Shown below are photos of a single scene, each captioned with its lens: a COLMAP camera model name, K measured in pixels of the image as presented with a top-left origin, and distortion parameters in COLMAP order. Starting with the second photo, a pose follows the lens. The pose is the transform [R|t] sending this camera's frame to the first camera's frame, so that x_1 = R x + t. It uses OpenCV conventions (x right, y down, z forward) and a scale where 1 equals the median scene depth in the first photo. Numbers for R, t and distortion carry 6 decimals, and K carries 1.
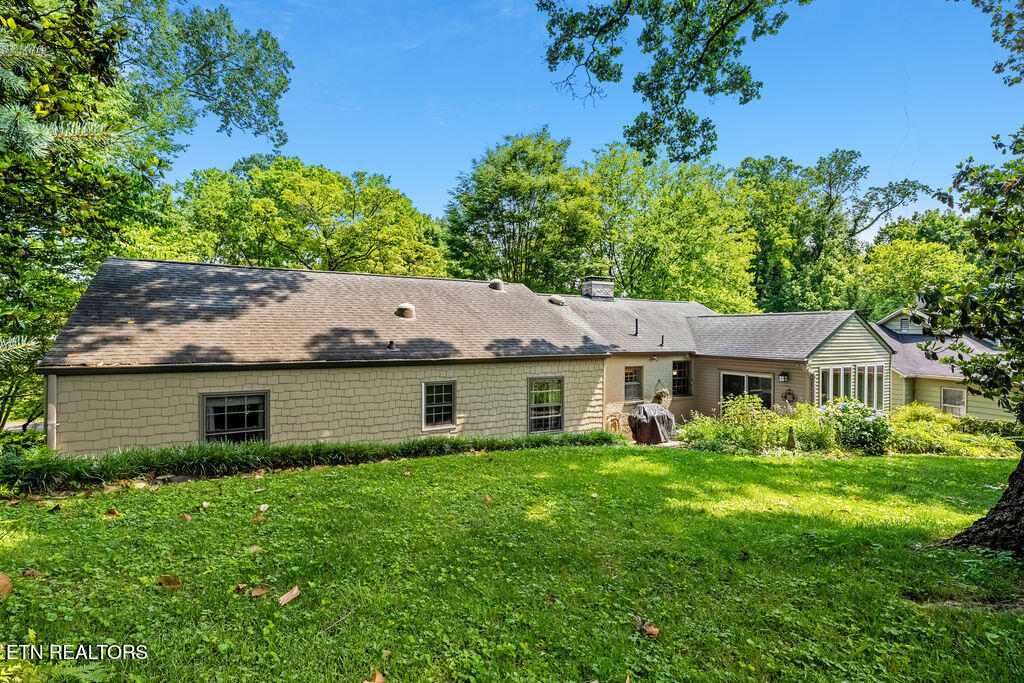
lens RADIAL K [[468.6, 0, 506.9], [0, 468.6, 334.7], [0, 0, 1]] dist [-0.006115, 0.001398]
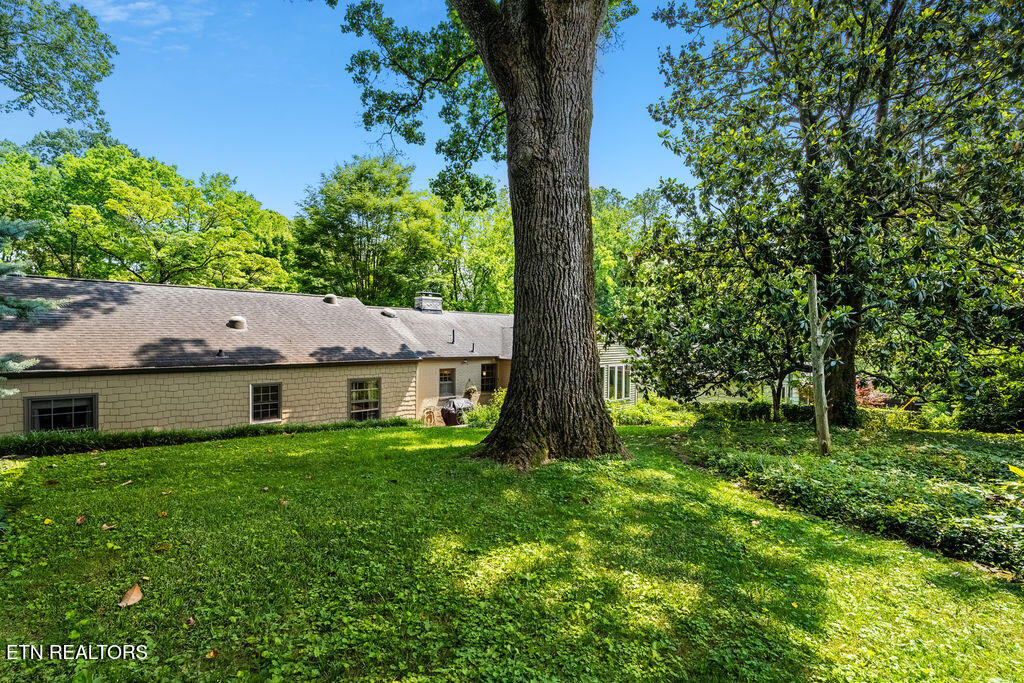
lens RADIAL K [[468.6, 0, 511.8], [0, 468.6, 342.8], [0, 0, 1]] dist [-0.006115, 0.001398]
pose [[0.962589, 0.000514, 0.270964, 0.116489], [-0.002865, 0.999962, 0.008278, -0.012789], [-0.270949, -0.008744, 0.962554, -0.273110]]
